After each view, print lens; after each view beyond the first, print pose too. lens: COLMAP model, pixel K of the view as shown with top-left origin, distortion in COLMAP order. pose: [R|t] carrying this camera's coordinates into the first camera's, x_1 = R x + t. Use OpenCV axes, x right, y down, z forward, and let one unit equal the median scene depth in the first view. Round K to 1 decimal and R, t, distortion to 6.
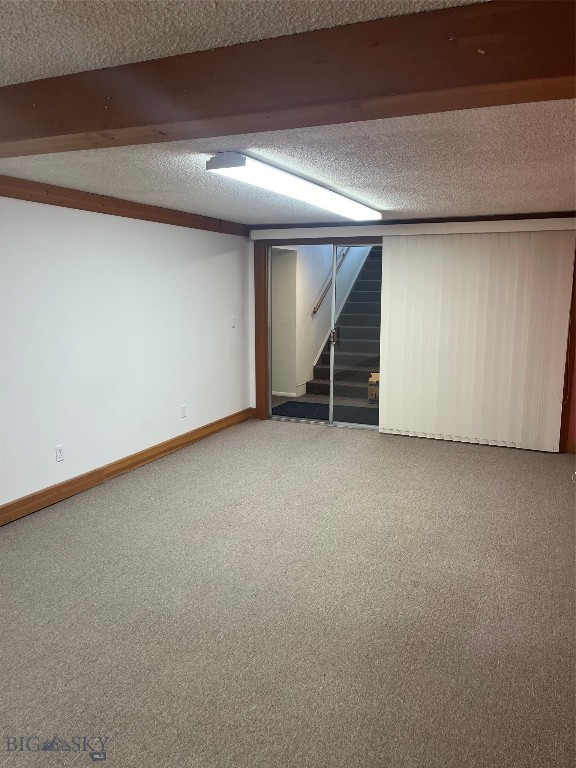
lens RADIAL K [[582.1, 0, 288.4], [0, 582.1, 380.8], [0, 0, 1]] dist [-0.000514, -0.002836]
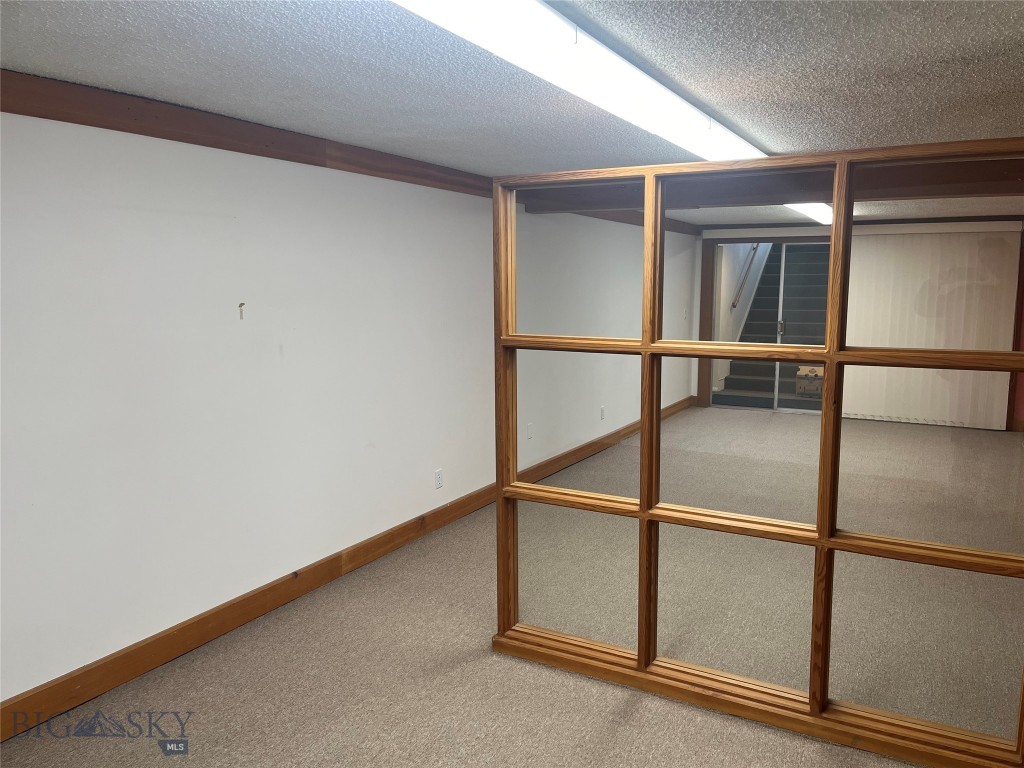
lens RADIAL K [[776.1, 0, 512.6], [0, 776.1, 388.7], [0, 0, 1]] dist [-0.000514, -0.002836]
pose [[0.996726, 0.006320, -0.080602, -0.293457], [-0.008105, 0.999729, -0.021834, 0.070275], [0.080442, 0.022416, 0.996507, -0.455086]]
